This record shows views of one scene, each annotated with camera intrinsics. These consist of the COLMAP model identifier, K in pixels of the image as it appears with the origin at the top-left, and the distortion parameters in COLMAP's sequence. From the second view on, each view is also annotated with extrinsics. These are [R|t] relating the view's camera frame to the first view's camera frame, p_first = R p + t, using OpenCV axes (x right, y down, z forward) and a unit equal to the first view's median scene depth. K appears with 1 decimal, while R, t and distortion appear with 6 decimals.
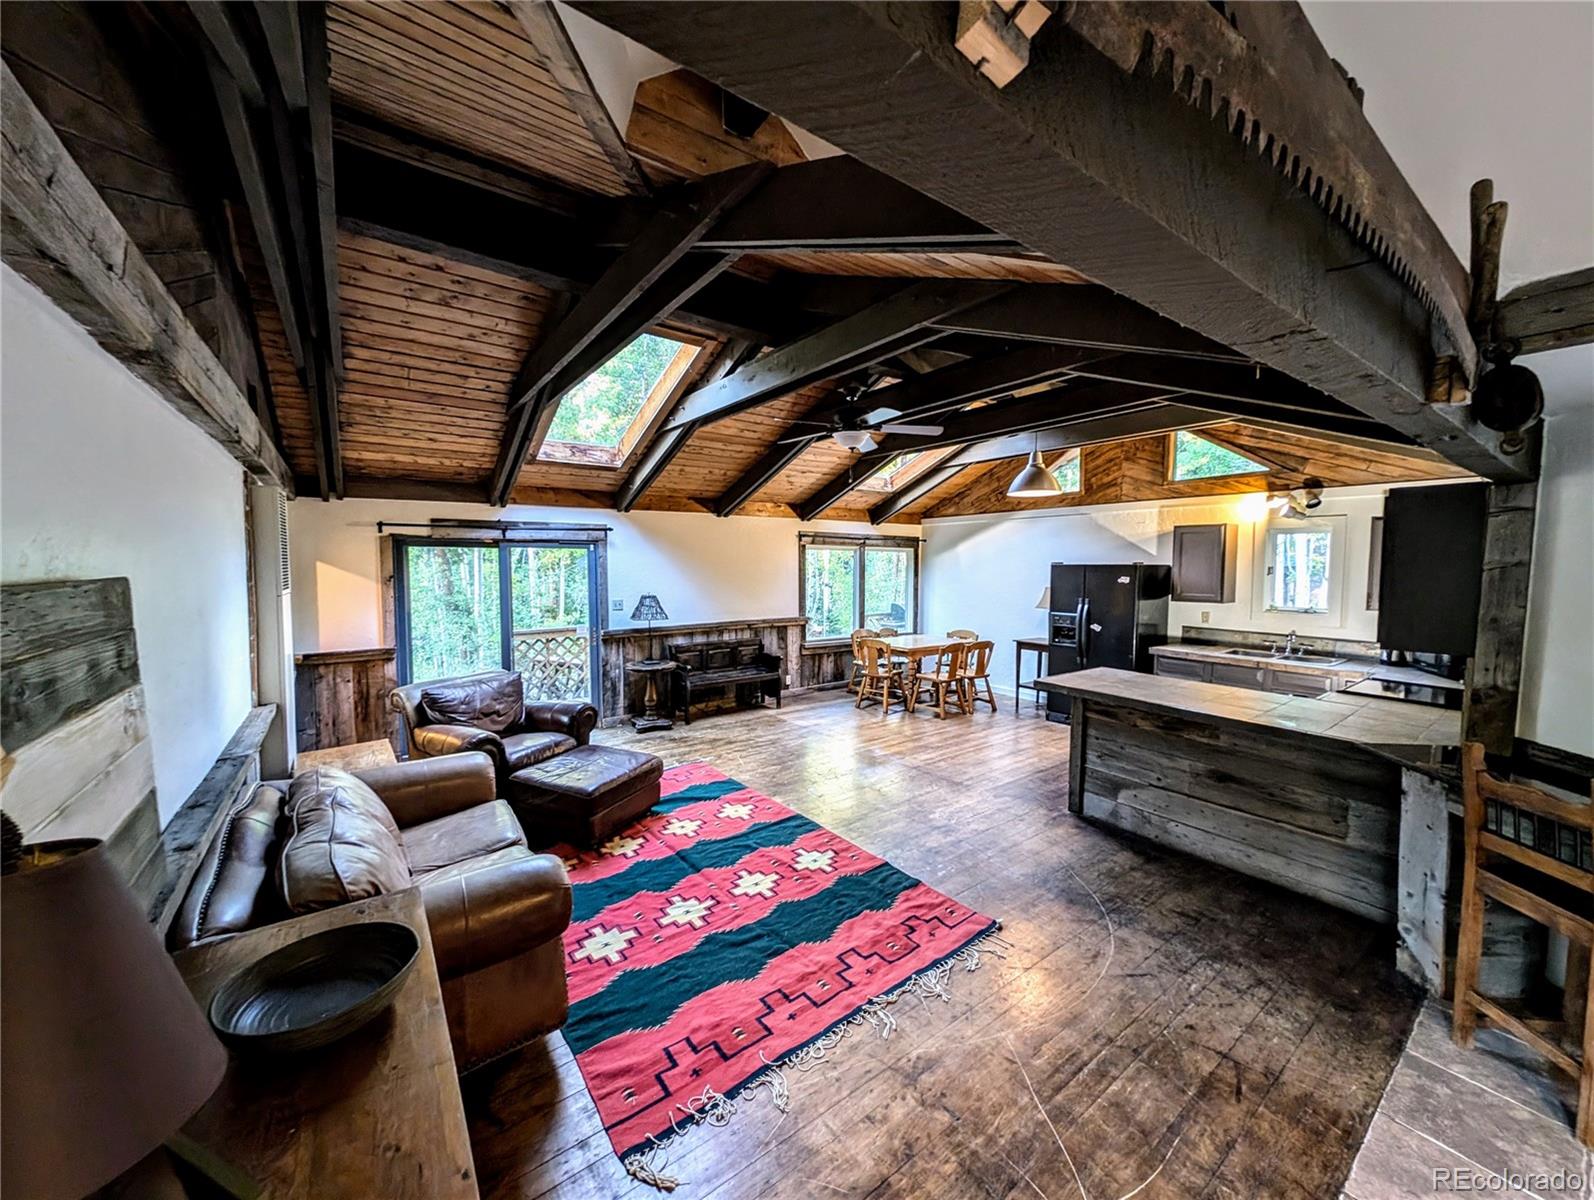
lens RADIAL K [[592.9, 0, 796.7], [0, 592.9, 594.4], [0, 0, 1]] dist [0.009368, -0.004088]
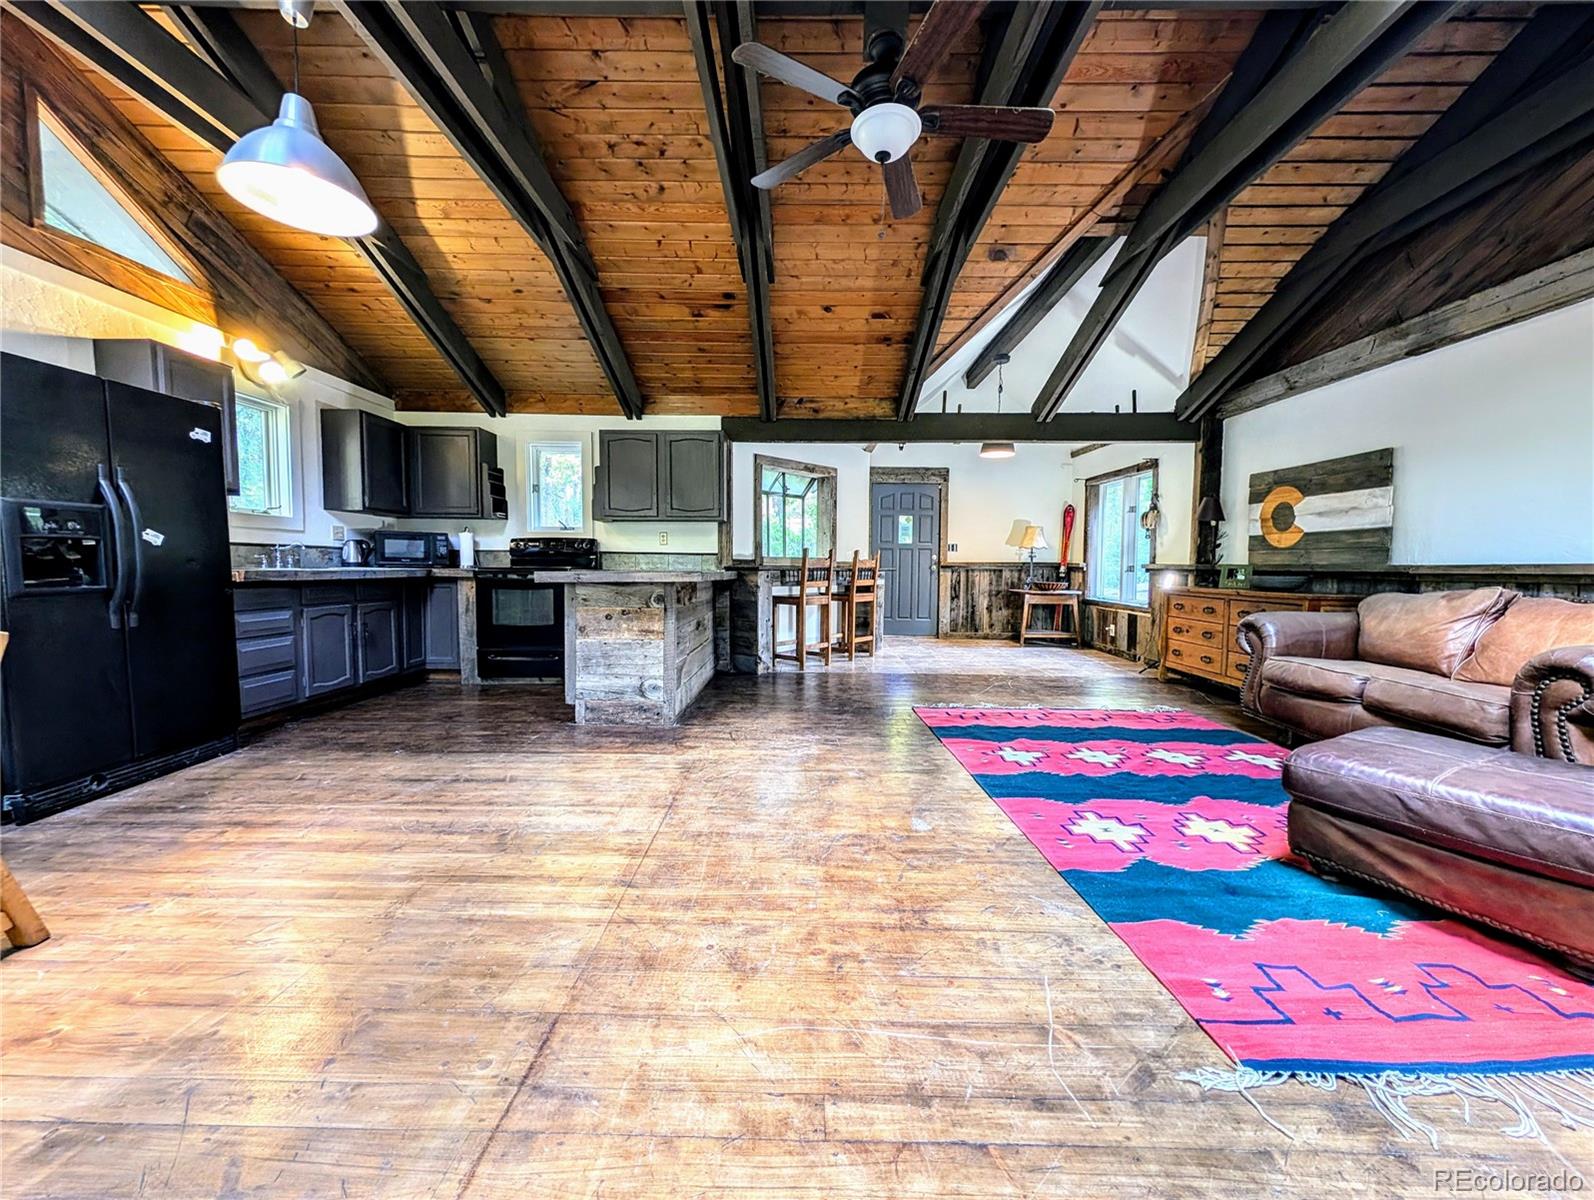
lens RADIAL K [[592.9, 0, 799.2], [0, 592.9, 601.0], [0, 0, 1]] dist [0.009368, -0.004088]
pose [[-0.801429, -0.045463, 0.596360, -0.155850], [0.026520, 0.993425, 0.111372, 0.079257], [-0.597502, 0.105072, -0.794954, 1.276988]]
